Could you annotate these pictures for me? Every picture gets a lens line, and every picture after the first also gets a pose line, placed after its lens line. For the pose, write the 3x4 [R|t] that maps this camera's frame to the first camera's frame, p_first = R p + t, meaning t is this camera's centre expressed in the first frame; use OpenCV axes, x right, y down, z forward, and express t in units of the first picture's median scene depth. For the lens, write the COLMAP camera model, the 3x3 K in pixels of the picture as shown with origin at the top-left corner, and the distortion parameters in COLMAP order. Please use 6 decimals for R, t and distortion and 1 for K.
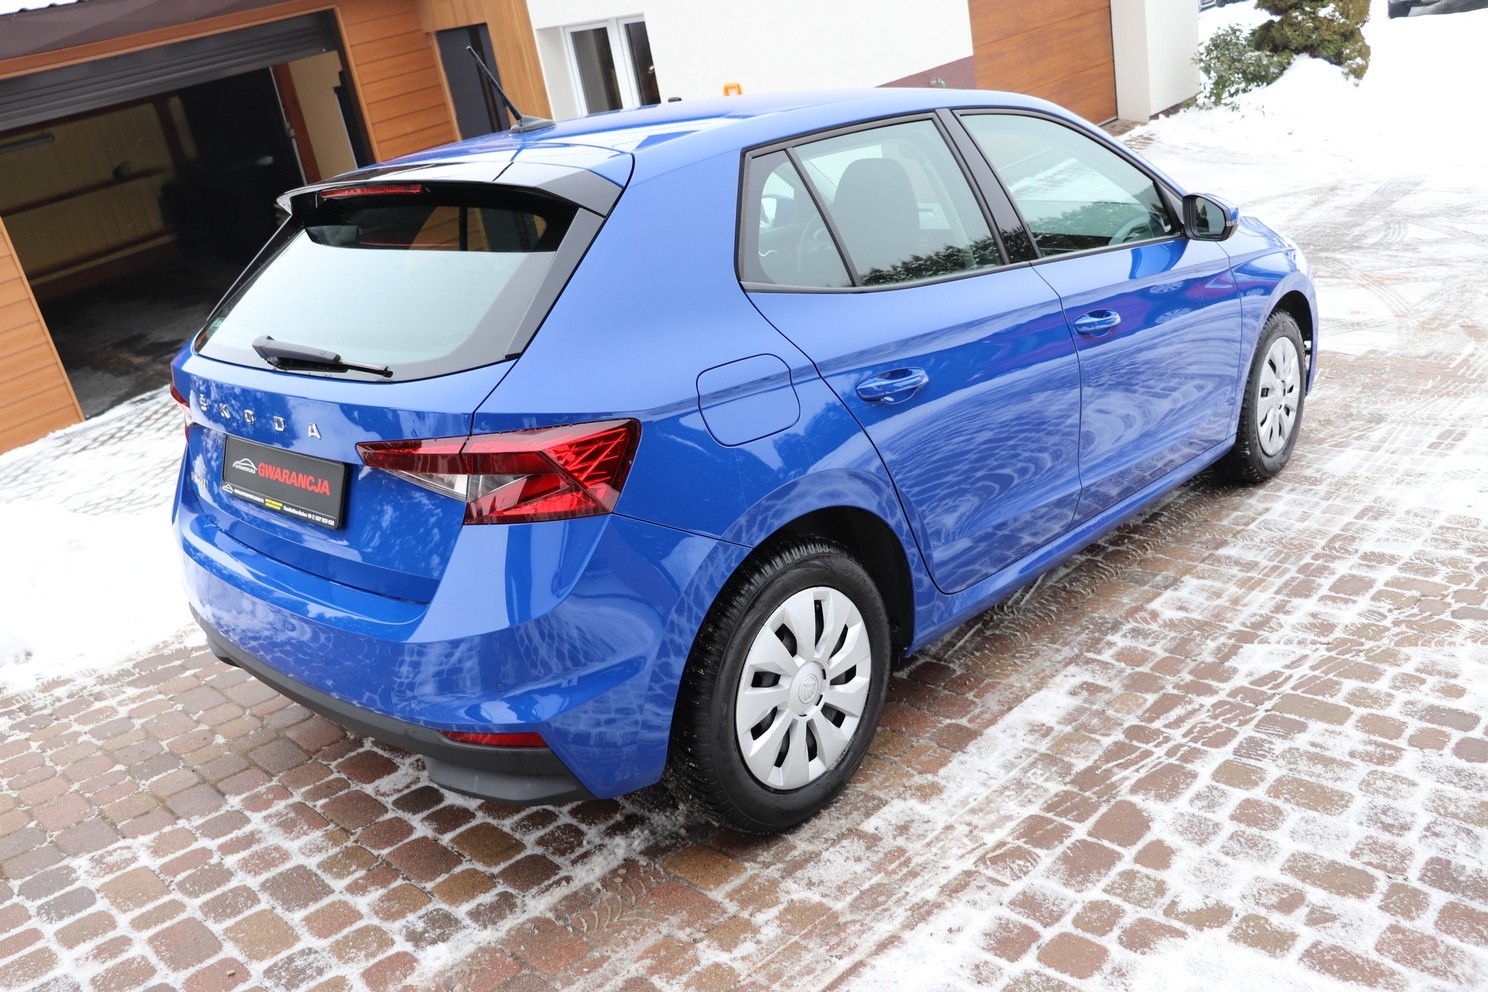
lens RADIAL K [[1265.6, 0, 673.9], [0, 1265.6, 497.5], [0, 0, 1]] dist [-0.128764, 0.070926]
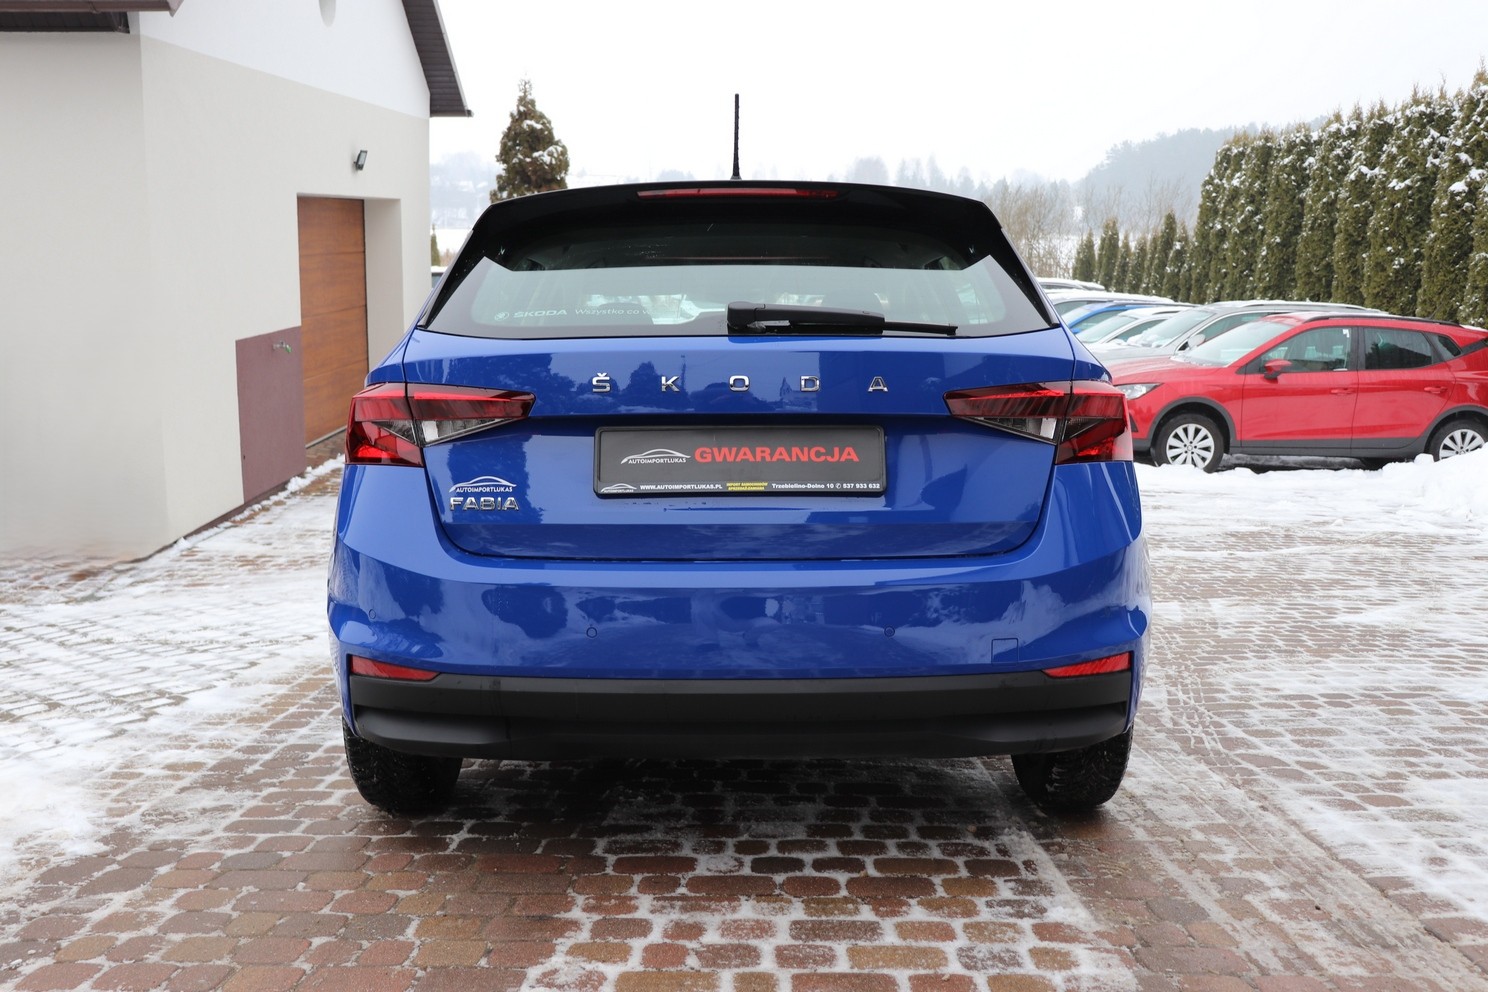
lens RADIAL K [[1412.1, 0, 765.5], [0, 1412.1, 469.2], [0, 0, 1]] dist [-0.136521, 0.187304]
pose [[0.686018, 0.074546, 0.723755, -0.980031], [0.154676, 0.957057, -0.245188, 0.227762], [-0.710953, 0.280151, 0.645028, 0.321343]]
